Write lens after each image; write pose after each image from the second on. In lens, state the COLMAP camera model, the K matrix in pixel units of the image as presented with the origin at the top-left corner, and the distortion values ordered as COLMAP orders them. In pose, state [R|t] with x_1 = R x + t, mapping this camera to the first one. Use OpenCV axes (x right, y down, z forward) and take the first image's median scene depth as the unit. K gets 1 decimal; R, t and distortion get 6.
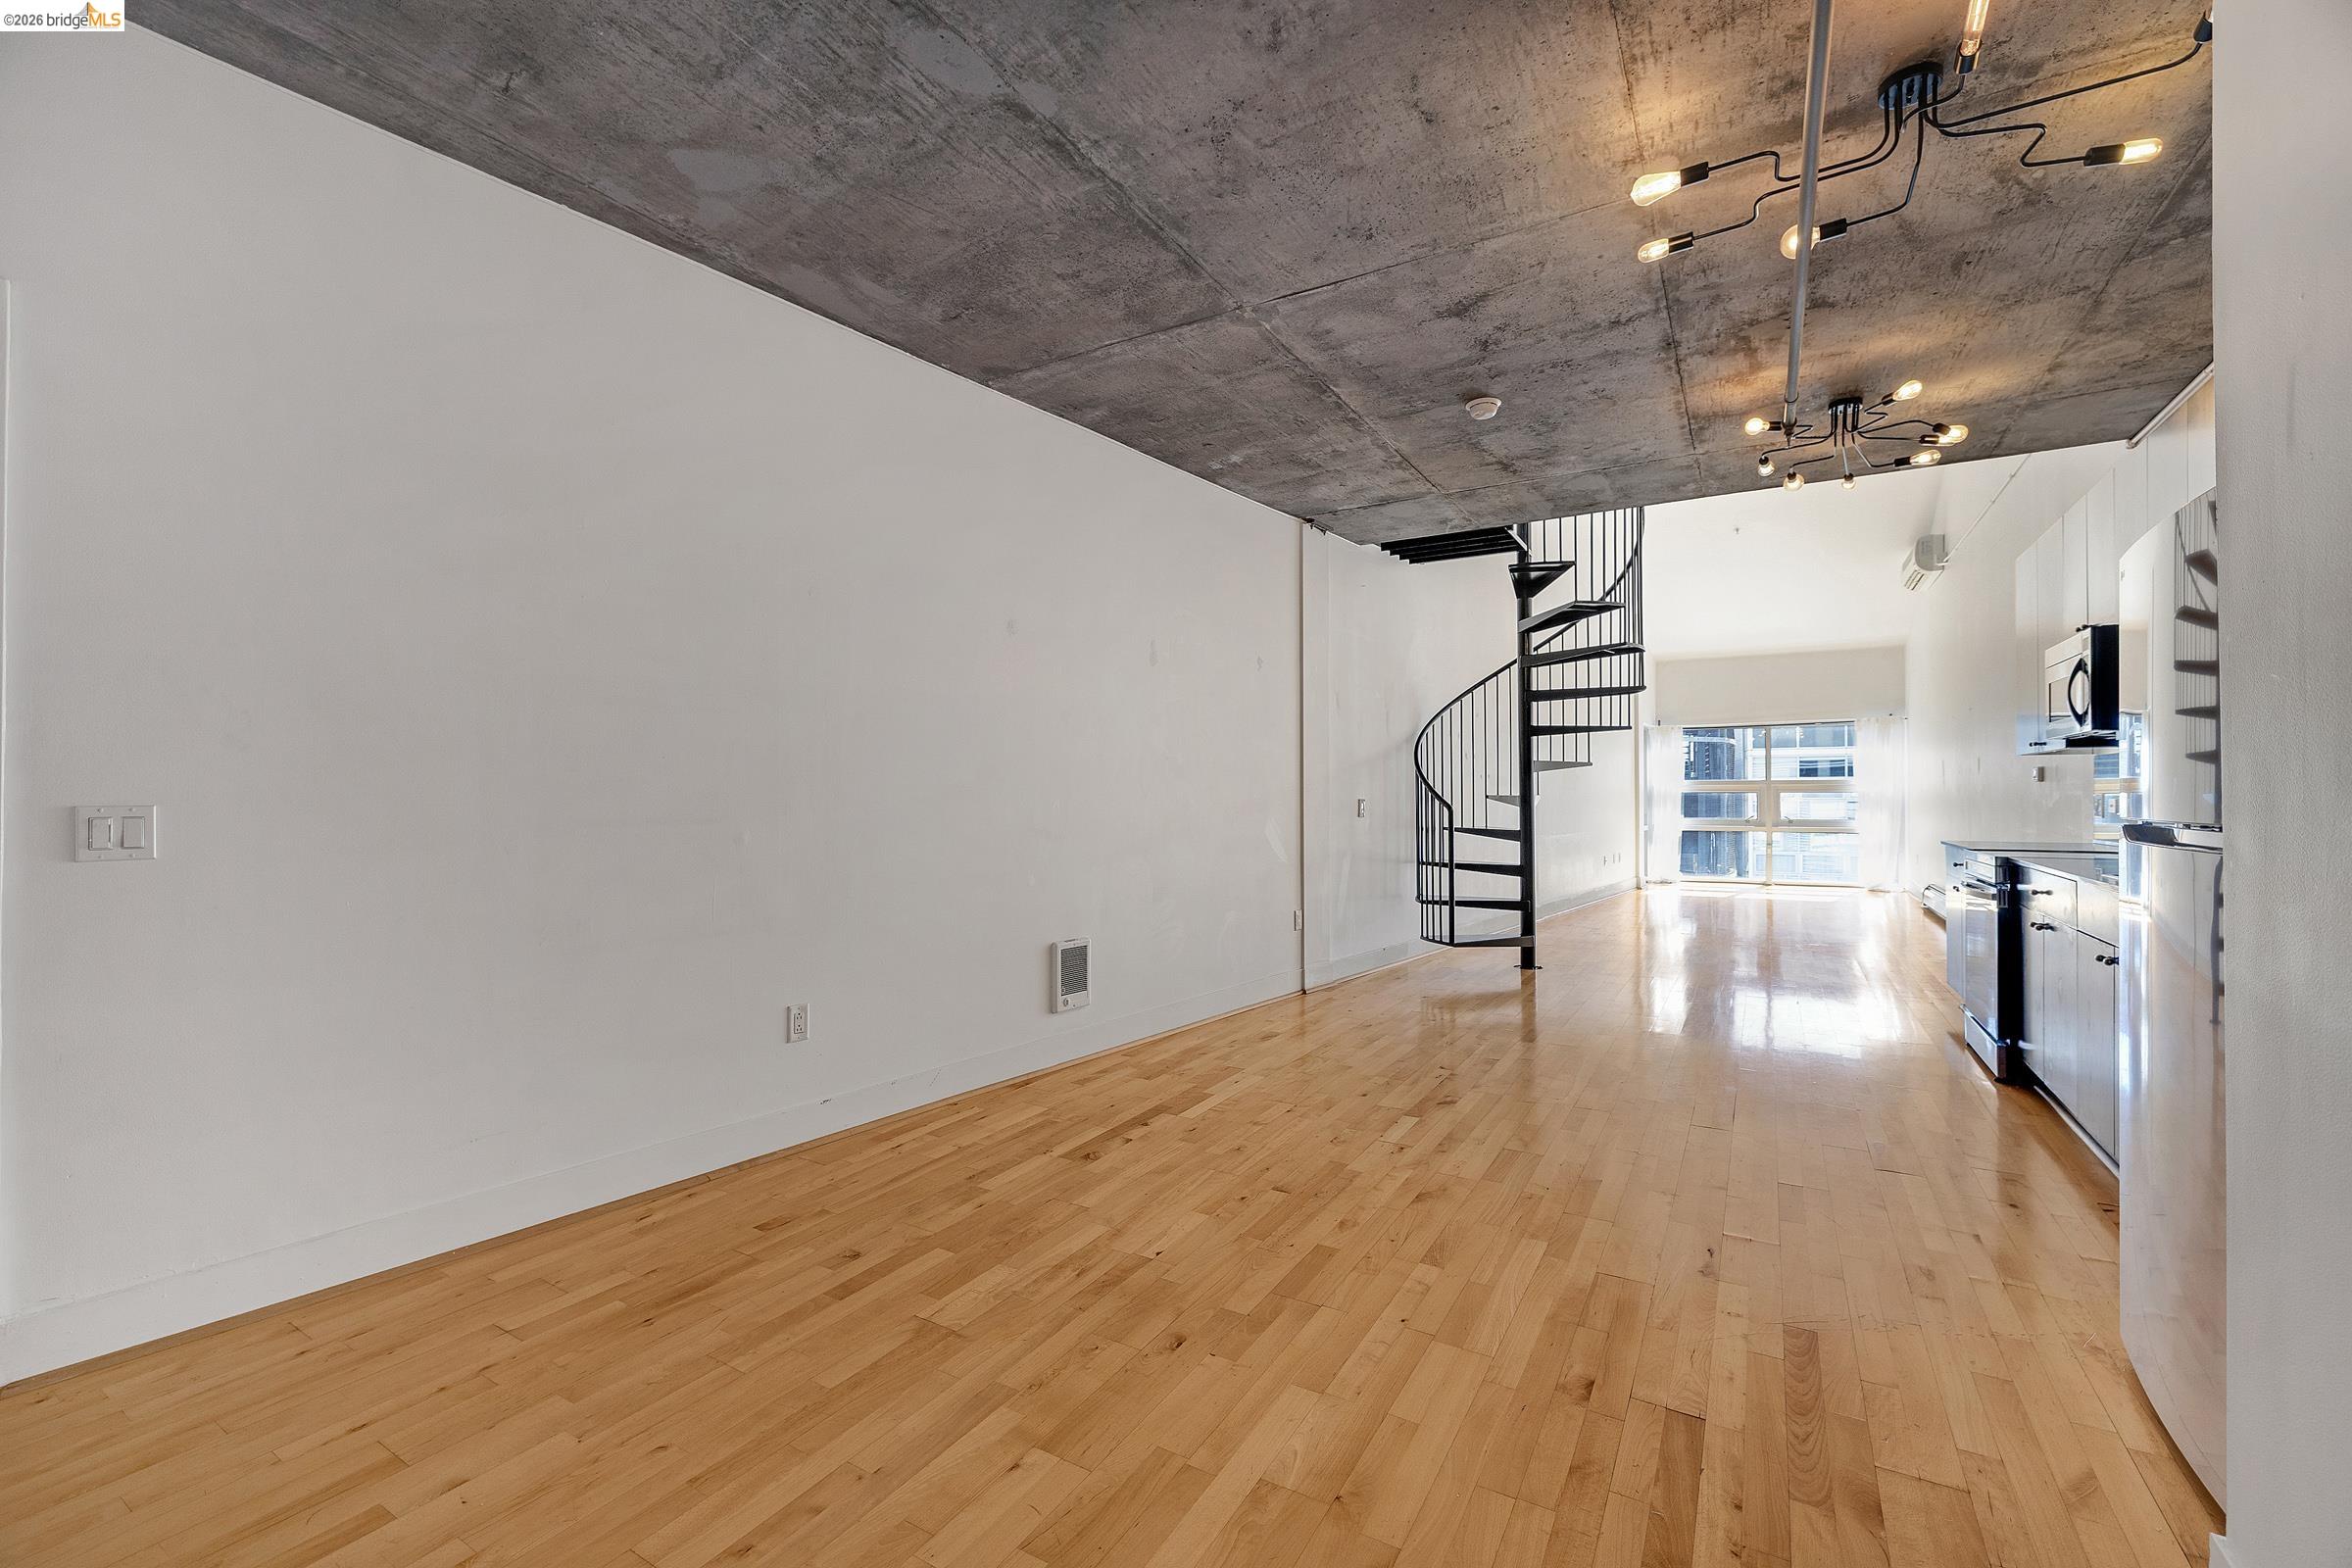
lens RADIAL K [[982.3, 0, 1169.6], [0, 982.3, 790.2], [0, 0, 1]] dist [-0.000398, -0.000030]
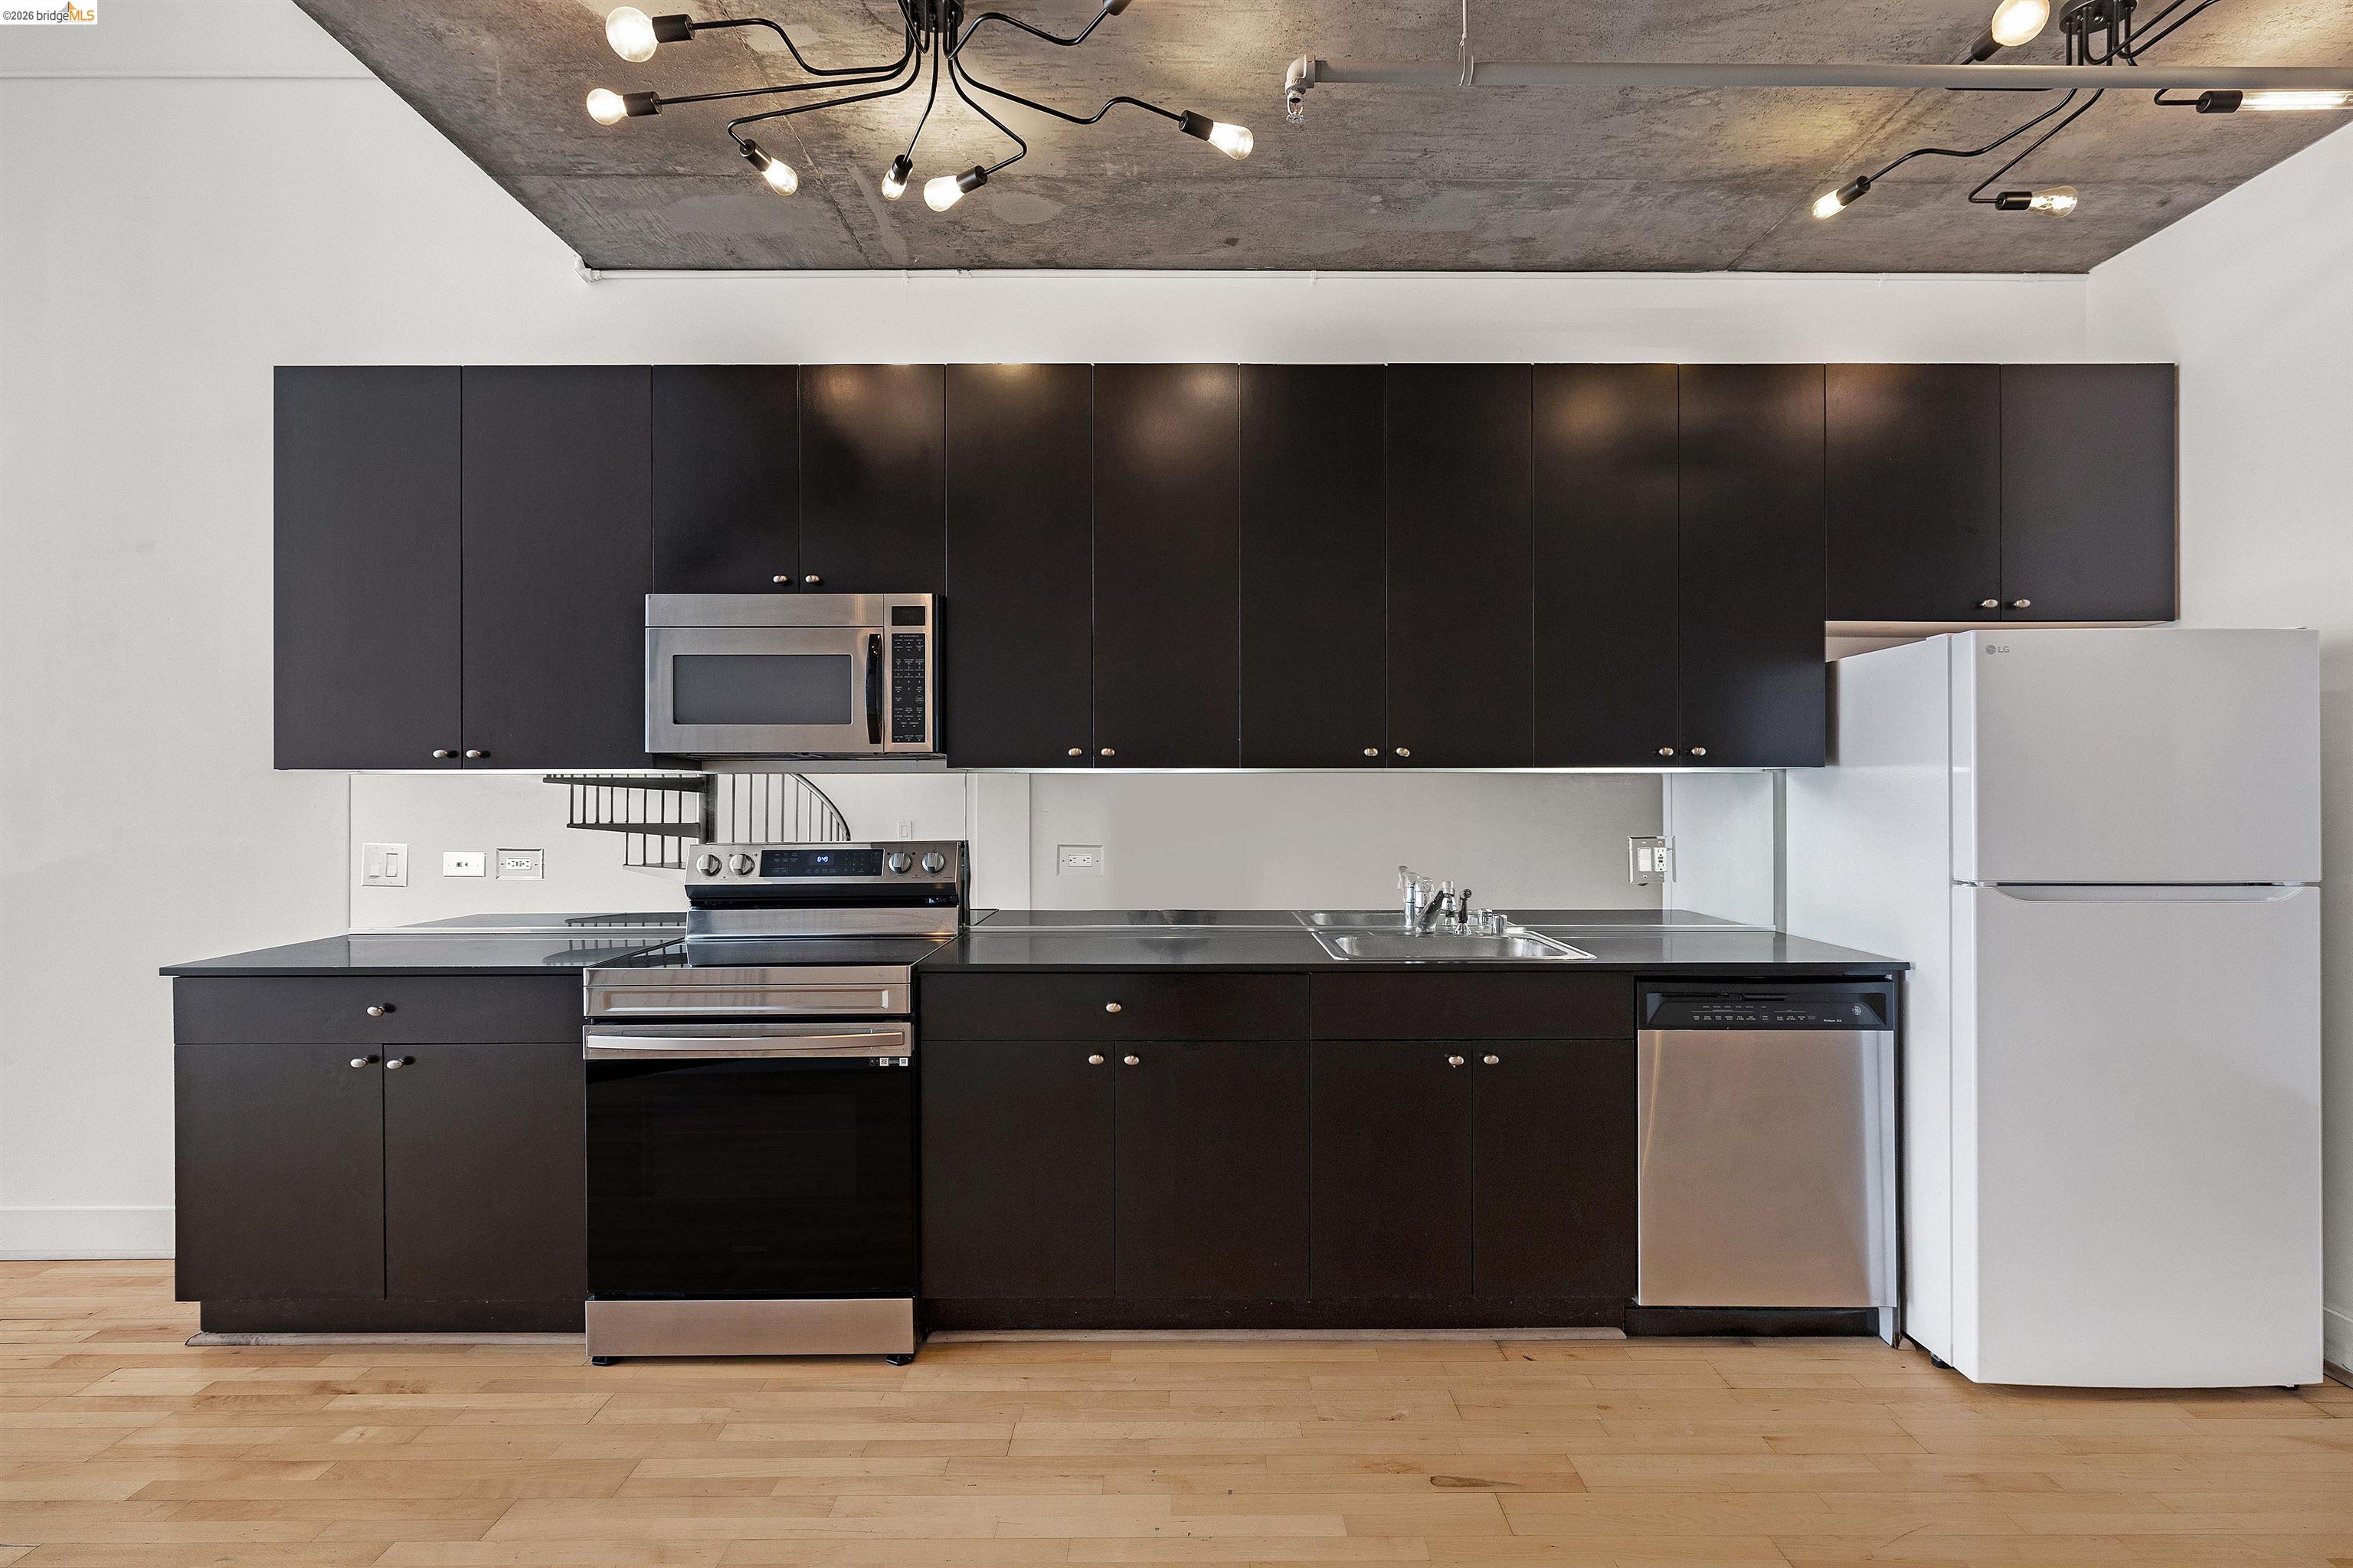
lens RADIAL K [[1196.3, 0, 1183.3], [0, 1196.3, 788.0], [0, 0, 1]] dist [0.000470, 0.001038]
pose [[-0.519554, 0.005611, 0.854419, 0.184556], [-0.001111, 0.999973, -0.007243, -0.033300], [-0.854437, -0.004713, -0.519534, 1.338876]]
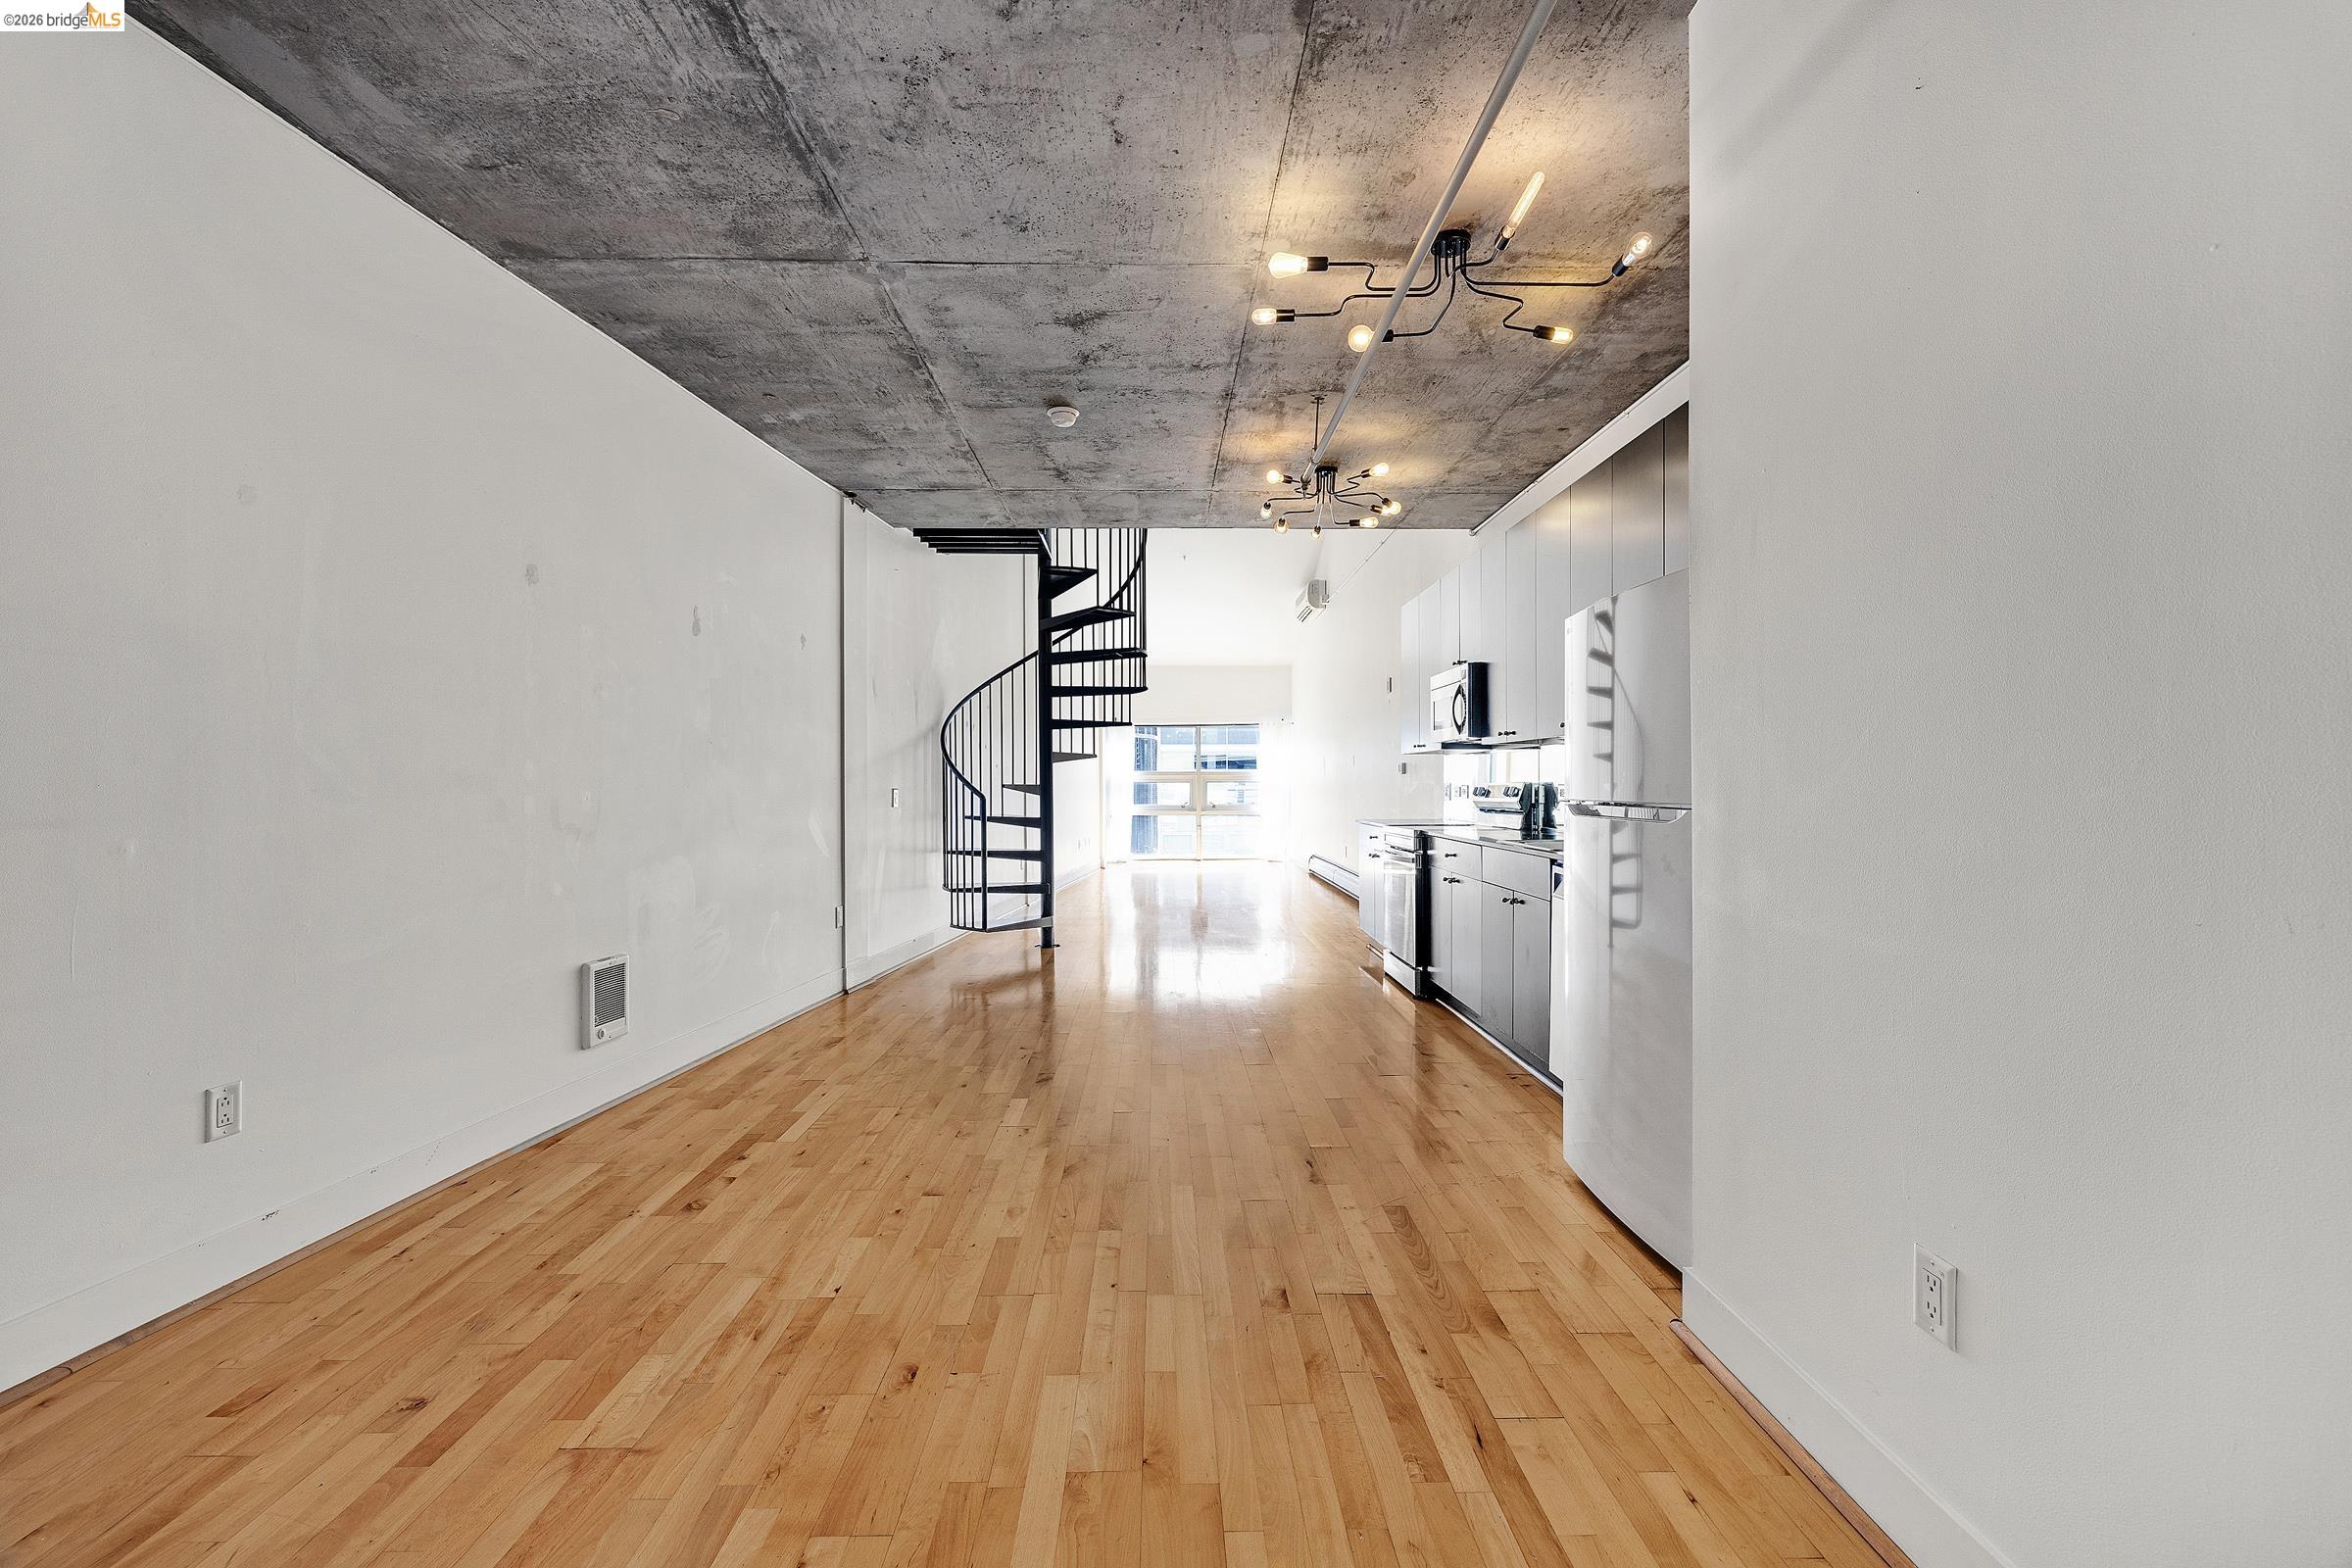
lens RADIAL K [[982.3, 0, 1171.7], [0, 982.3, 785.0], [0, 0, 1]] dist [-0.000398, -0.000030]
pose [[0.847518, -0.000281, 0.530767, -0.159356], [-0.002453, 0.999987, 0.004447, 0.001091], [-0.530761, -0.005071, 0.847506, 0.049817]]
